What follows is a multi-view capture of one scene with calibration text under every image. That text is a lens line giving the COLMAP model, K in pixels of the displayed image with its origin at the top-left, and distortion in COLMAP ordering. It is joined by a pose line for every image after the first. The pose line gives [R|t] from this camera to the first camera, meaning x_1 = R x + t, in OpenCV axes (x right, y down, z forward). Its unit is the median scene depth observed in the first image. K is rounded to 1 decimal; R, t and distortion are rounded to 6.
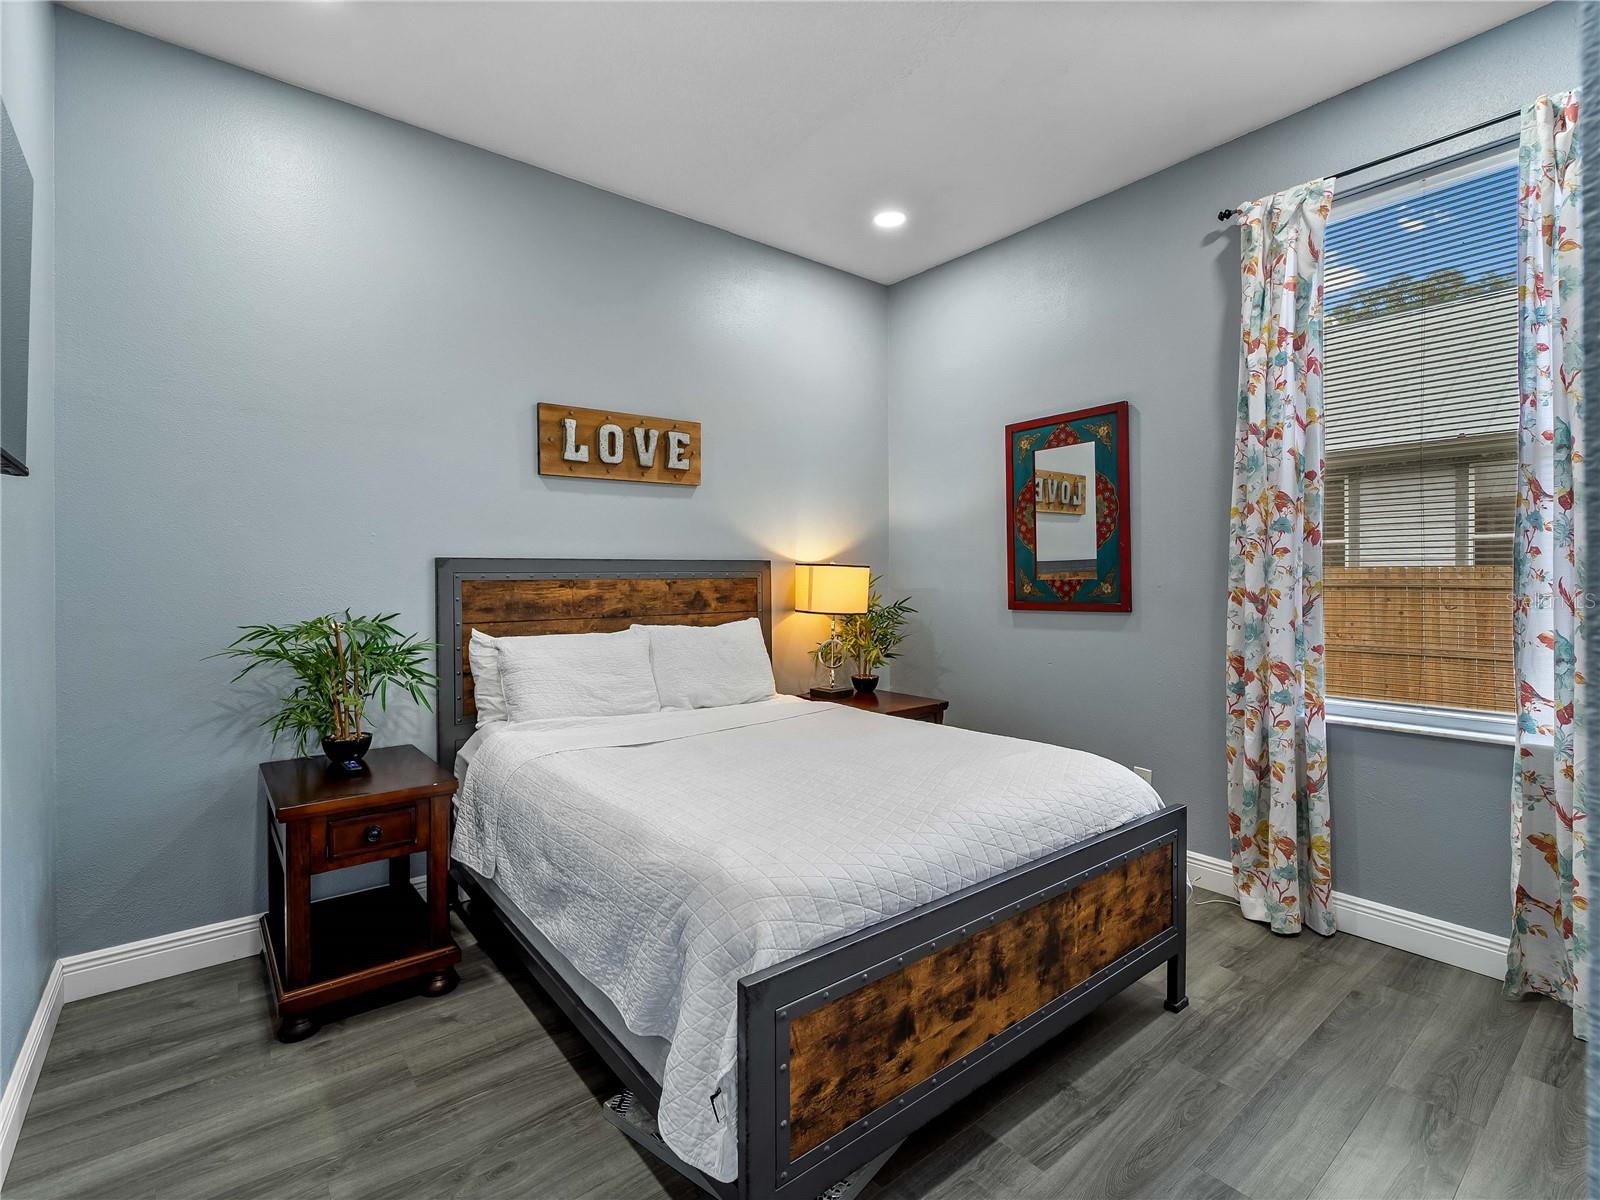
lens RADIAL K [[739.0, 0, 795.9], [0, 739.0, 597.1], [0, 0, 1]] dist [0.000608, -0.000282]
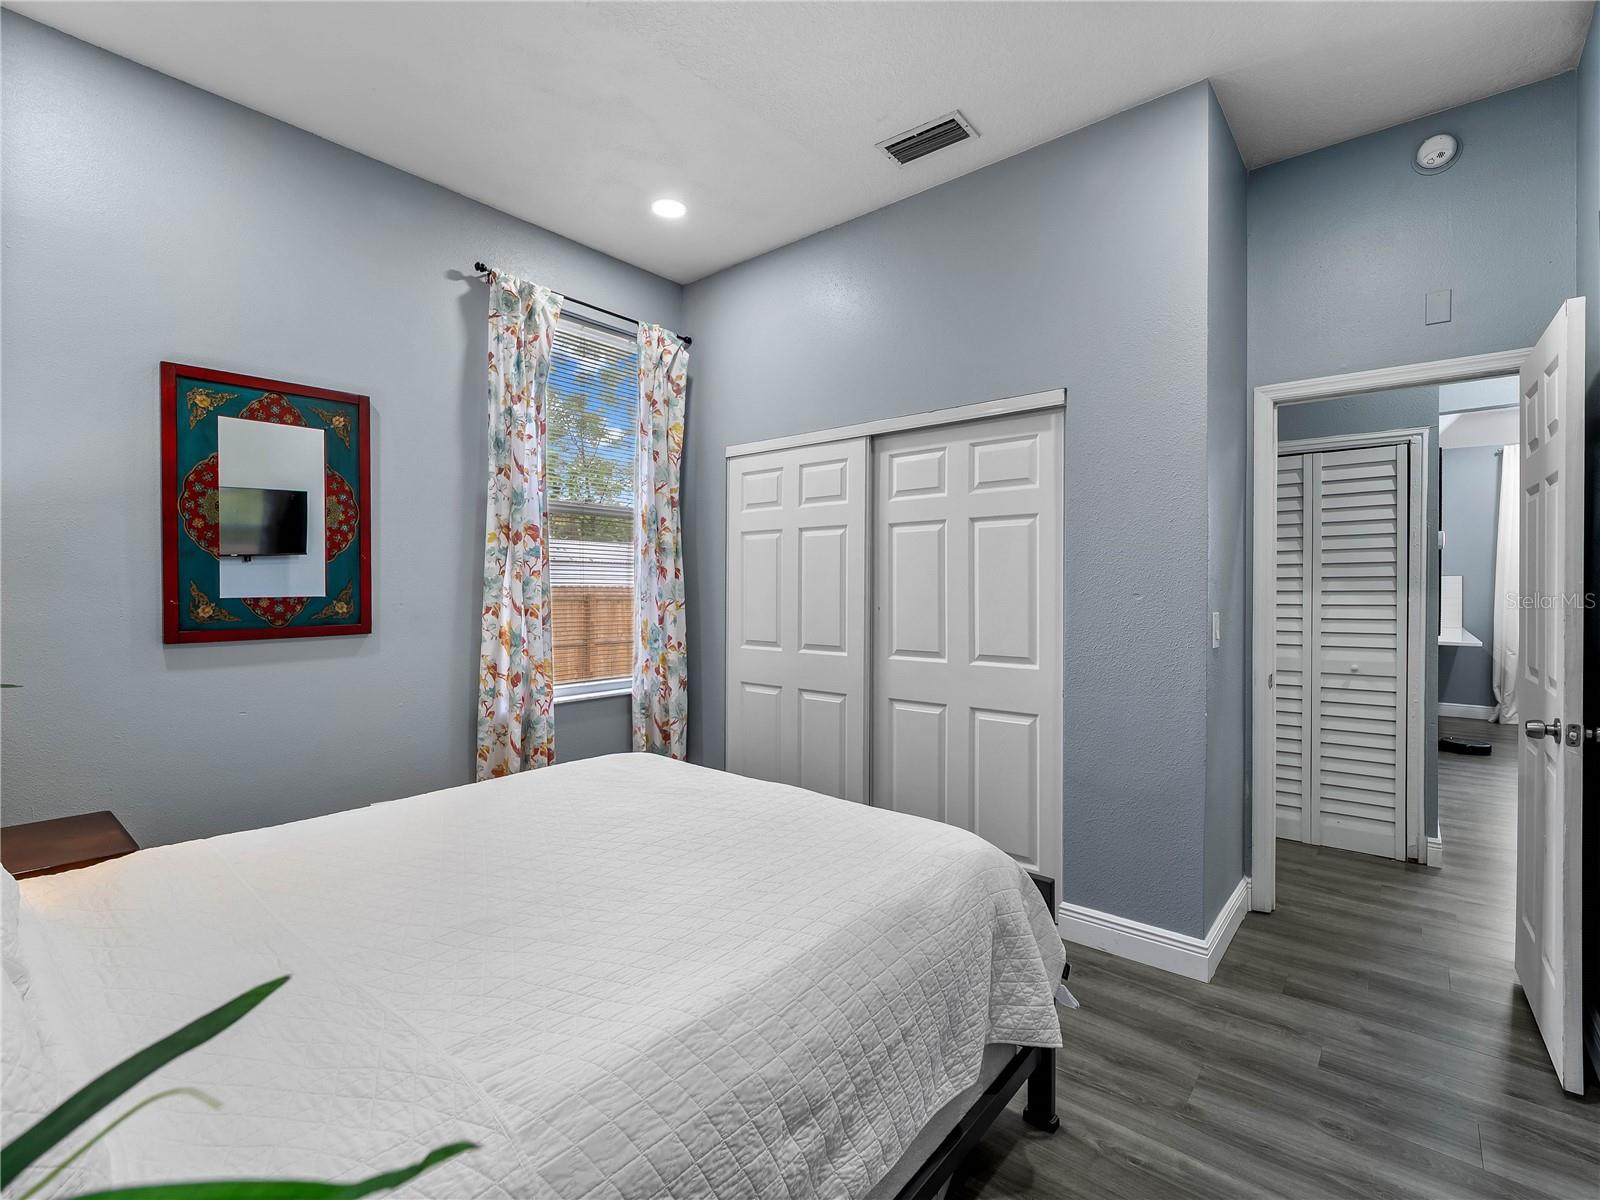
lens RADIAL K [[739.0, 0, 795.9], [0, 739.0, 597.1], [0, 0, 1]] dist [0.000608, -0.000282]
pose [[-0.195819, -0.006713, 0.980617, -0.518464], [0.027305, 0.999552, 0.012295, -0.020196], [-0.980260, 0.029184, -0.195548, 0.660235]]
